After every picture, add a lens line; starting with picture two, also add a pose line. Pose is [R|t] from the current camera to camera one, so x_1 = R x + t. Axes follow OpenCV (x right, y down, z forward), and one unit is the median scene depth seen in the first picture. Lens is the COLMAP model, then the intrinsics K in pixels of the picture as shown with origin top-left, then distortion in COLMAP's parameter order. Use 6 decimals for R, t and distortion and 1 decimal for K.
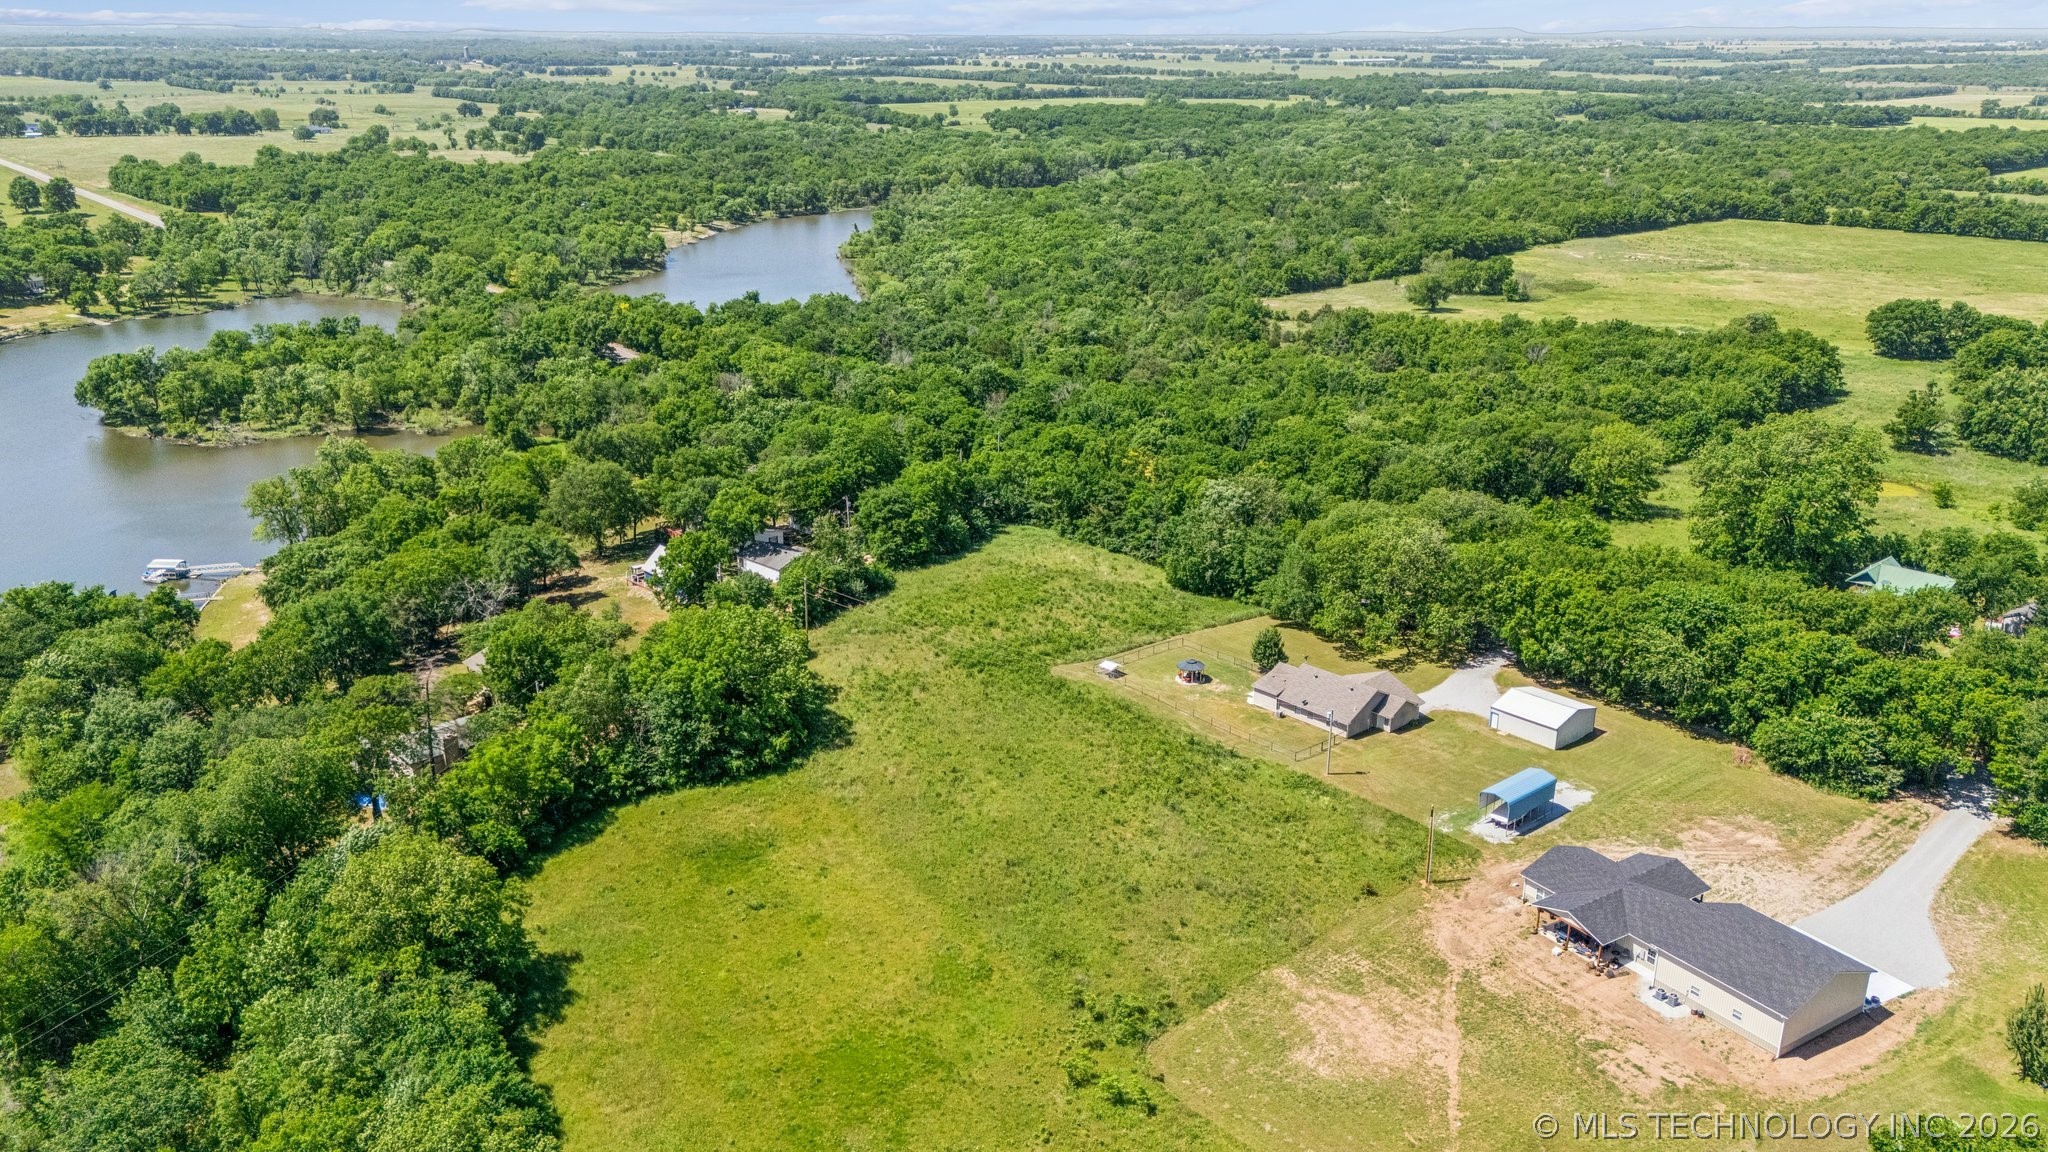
lens RADIAL K [[1508.1, 0, 1024.0], [0, 1508.1, 576.0], [0, 0, 1]] dist [0.064196, -0.070907]
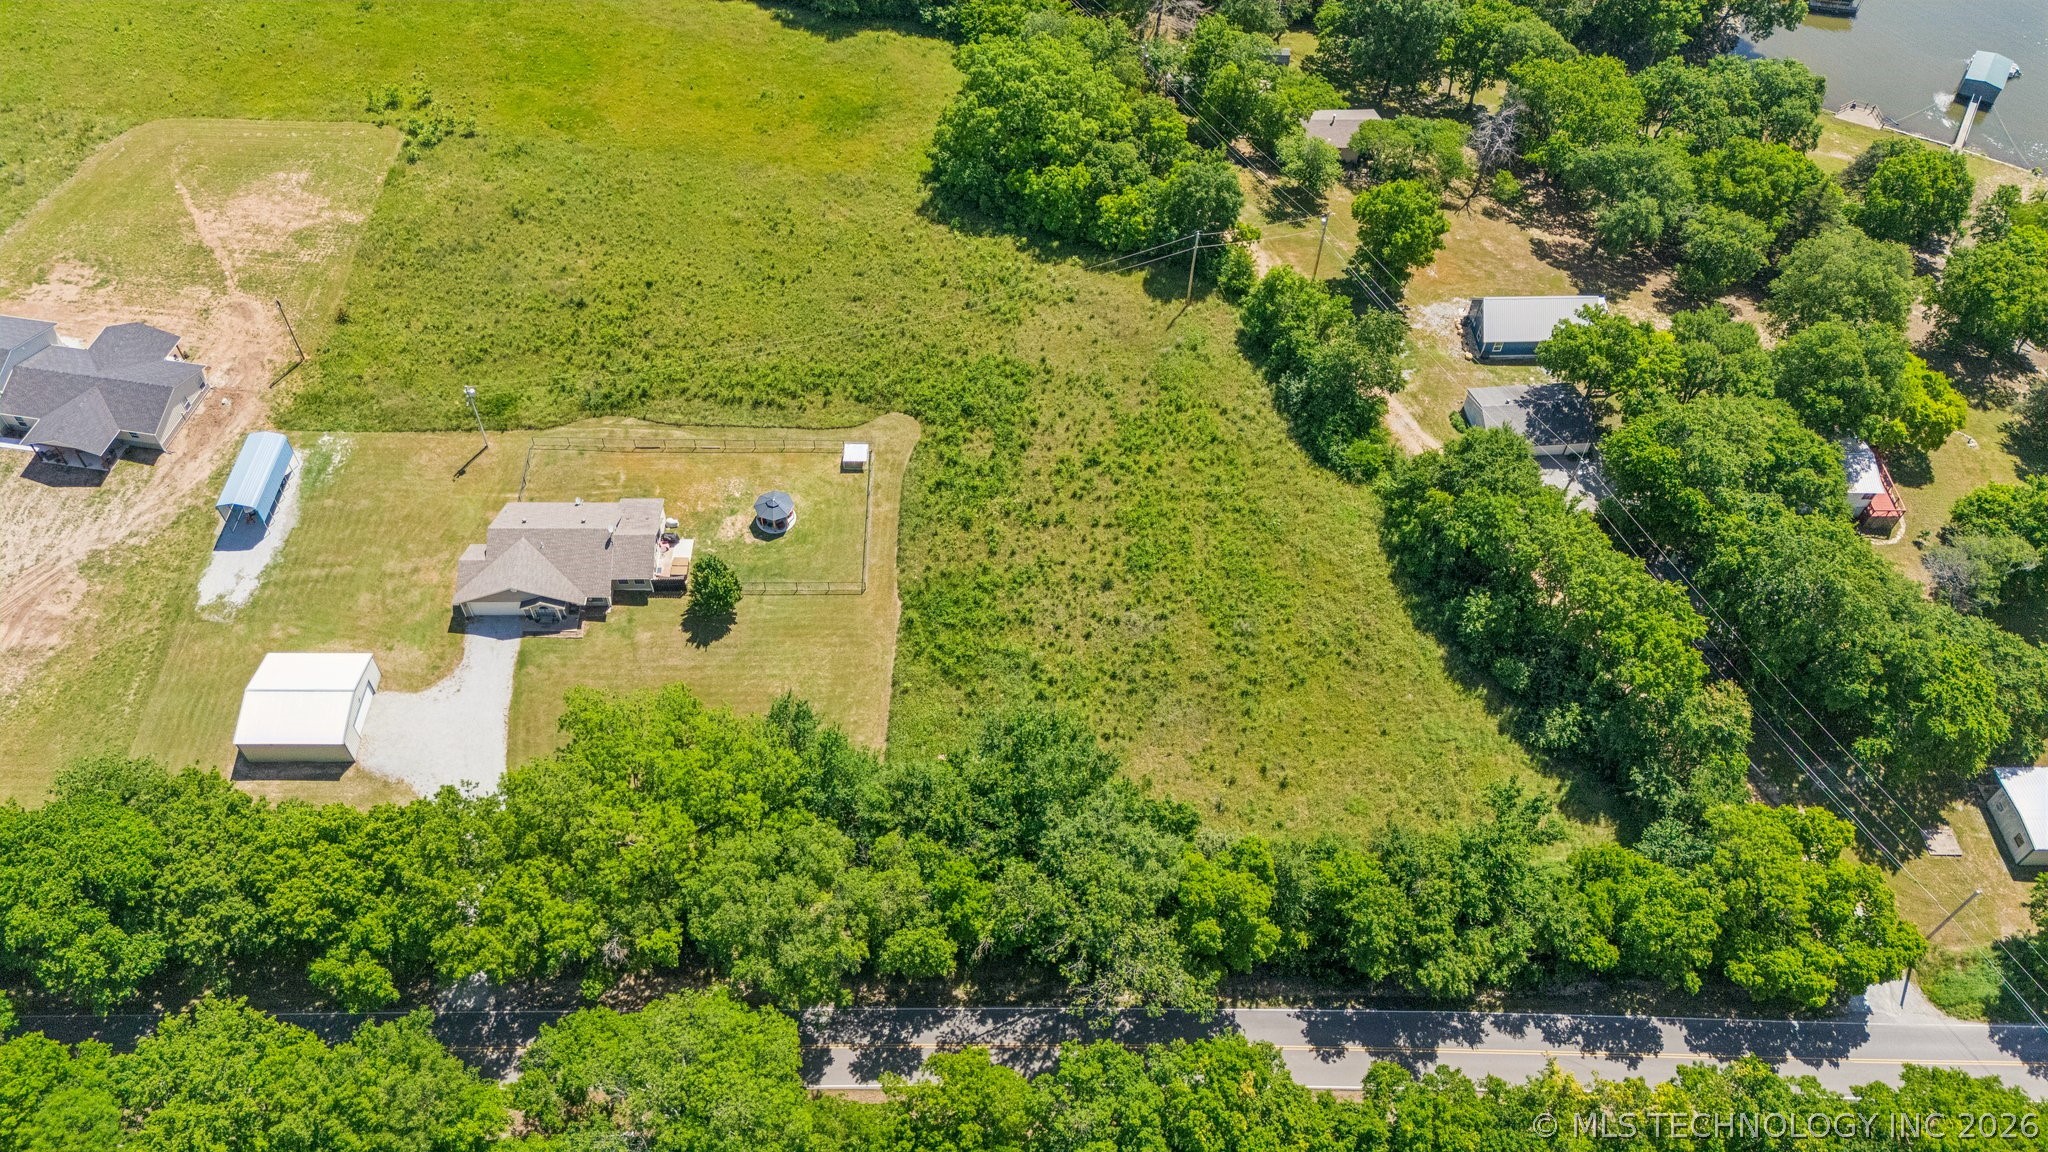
lens RADIAL K [[1508.1, 0, 1024.0], [0, 1508.1, 576.0], [0, 0, 1]] dist [0.064196, -0.070907]
pose [[-0.655484, 0.572217, -0.492857, 0.314169], [-0.284126, 0.417810, 0.862964, -0.448761], [0.699723, 0.705693, -0.111286, 0.909337]]
